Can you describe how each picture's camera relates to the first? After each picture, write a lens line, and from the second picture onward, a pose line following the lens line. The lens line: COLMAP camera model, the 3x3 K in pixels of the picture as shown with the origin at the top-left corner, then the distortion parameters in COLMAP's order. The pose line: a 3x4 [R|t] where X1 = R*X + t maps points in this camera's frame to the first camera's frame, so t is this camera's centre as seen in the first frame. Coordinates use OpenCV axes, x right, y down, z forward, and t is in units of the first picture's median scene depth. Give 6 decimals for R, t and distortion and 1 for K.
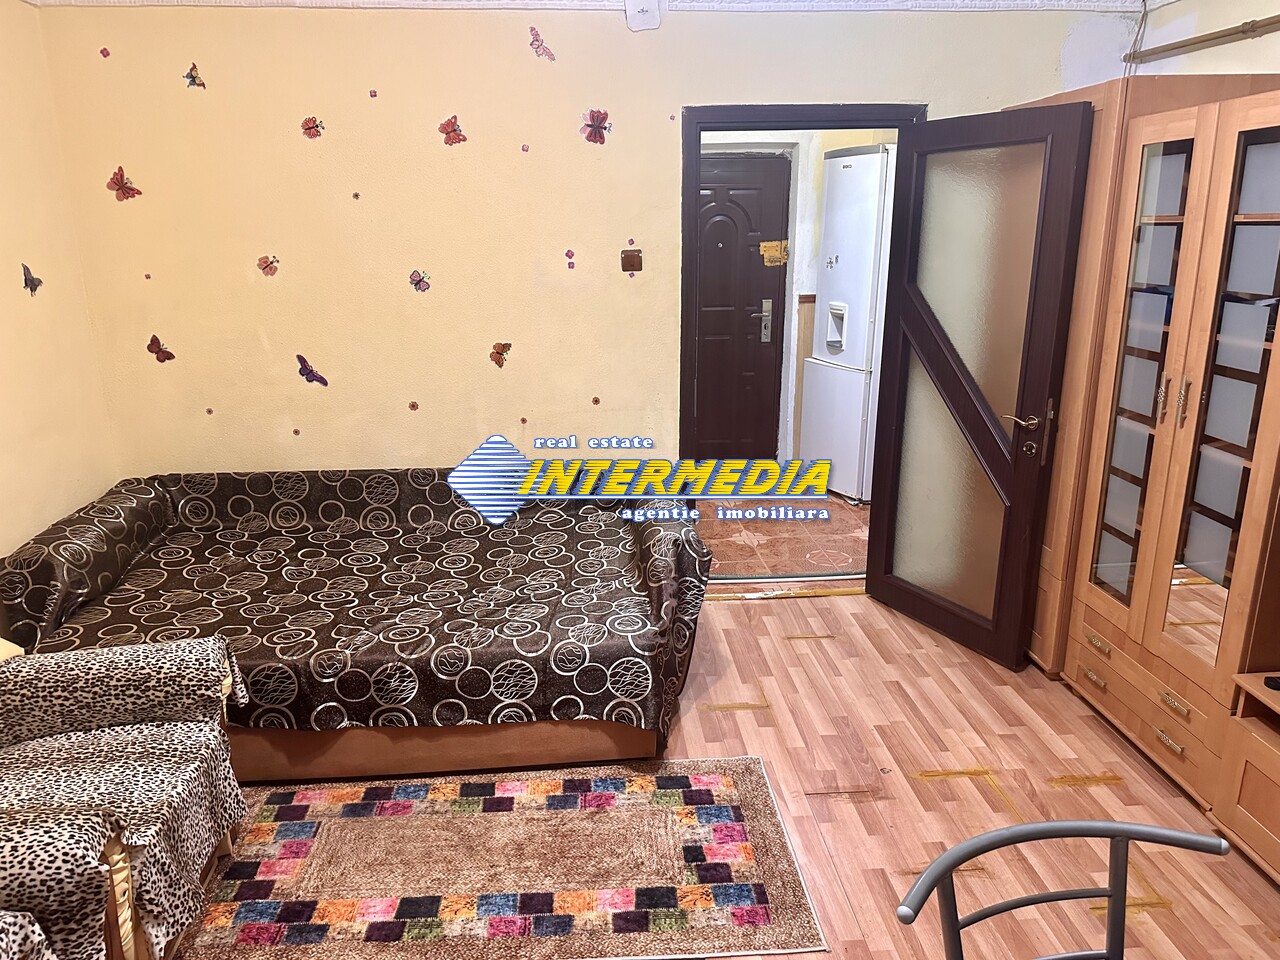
lens RADIAL K [[903.0, 0, 641.8], [0, 903.0, 483.9], [0, 0, 1]] dist [0.080738, -0.081886]
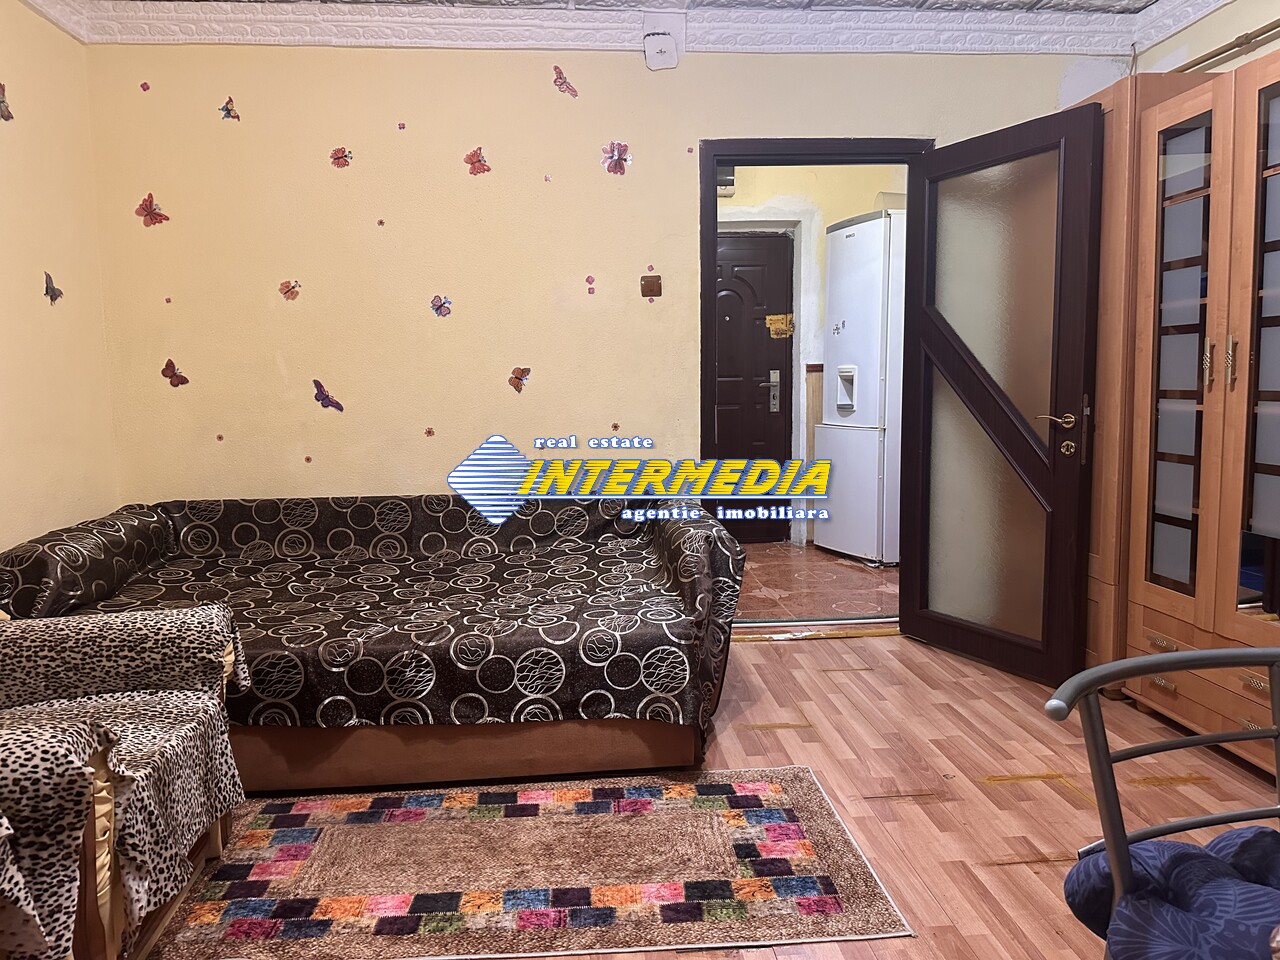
lens RADIAL K [[900.8, 0, 640.8], [0, 900.8, 475.0], [0, 0, 1]] dist [0.088187, -0.091875]
pose [[0.999916, -0.009997, 0.008254, -0.043991], [0.011290, 0.984454, -0.175280, 0.182020], [-0.006373, 0.175358, 0.984484, 0.062368]]
